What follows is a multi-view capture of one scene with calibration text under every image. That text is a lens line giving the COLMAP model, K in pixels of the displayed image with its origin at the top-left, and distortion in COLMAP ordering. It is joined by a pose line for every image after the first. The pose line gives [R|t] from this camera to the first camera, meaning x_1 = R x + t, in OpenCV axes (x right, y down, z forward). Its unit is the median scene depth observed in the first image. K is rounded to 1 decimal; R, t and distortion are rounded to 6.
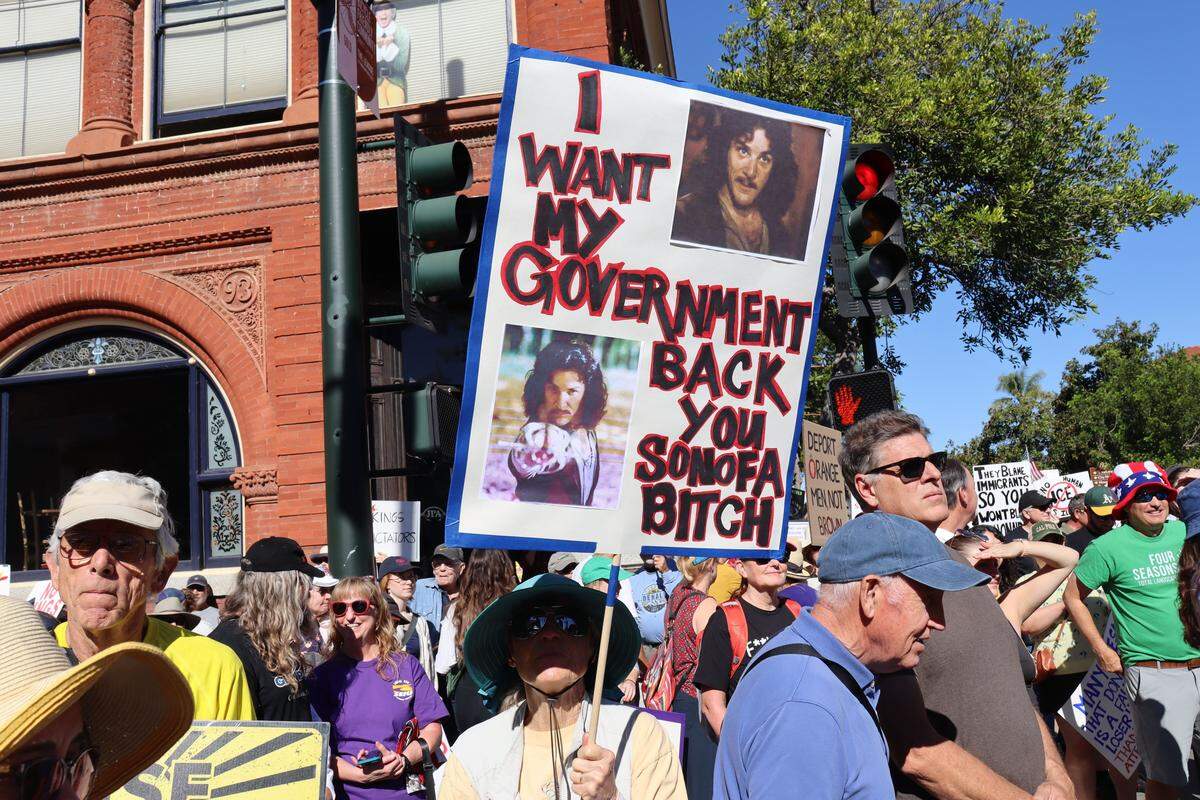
lens RADIAL K [[1063.3, 0, 600.0], [0, 1063.3, 400.0], [0, 0, 1]] dist [-0.107940, 0.100205]
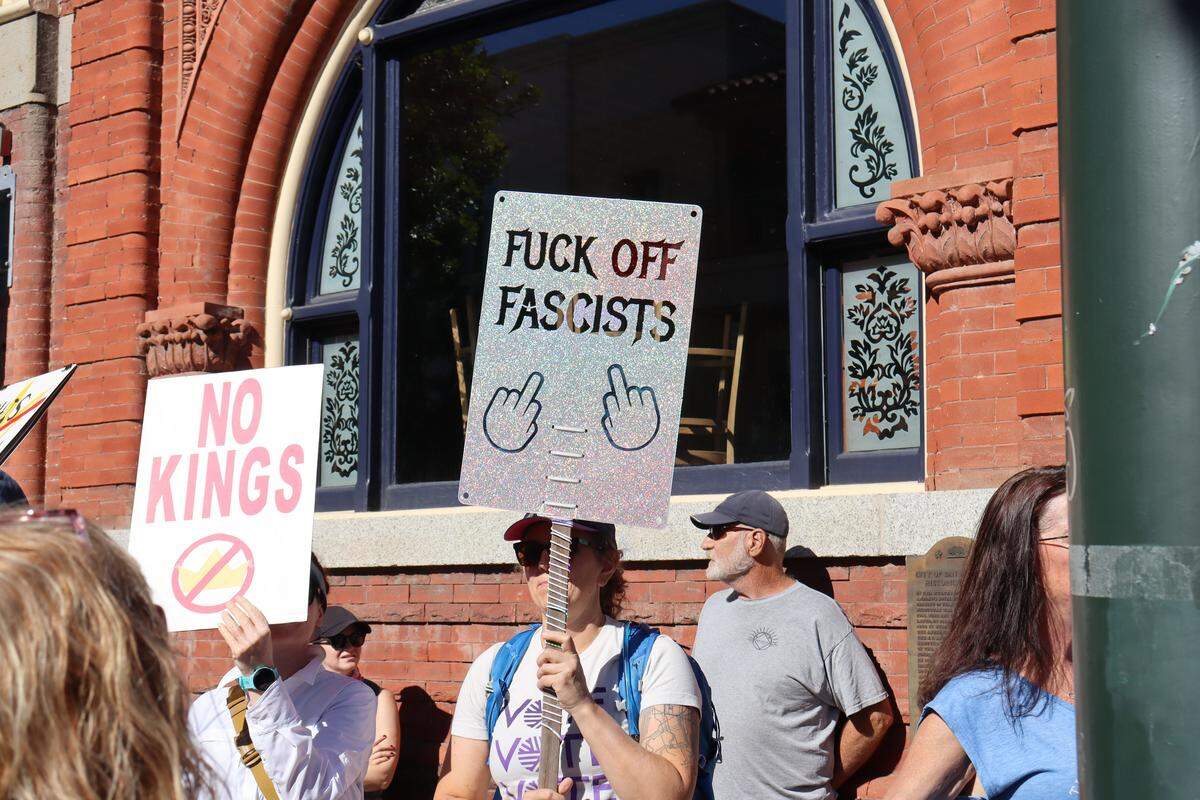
lens RADIAL K [[1860.6, 0, 600.0], [0, 1860.6, 400.0], [0, 0, 1]] dist [0.016028, 0.909351]
pose [[0.834868, 0.005175, -0.550426, -0.092768], [0.035054, 0.997426, 0.062547, 0.088908], [0.549333, -0.071513, 0.832538, 0.428172]]
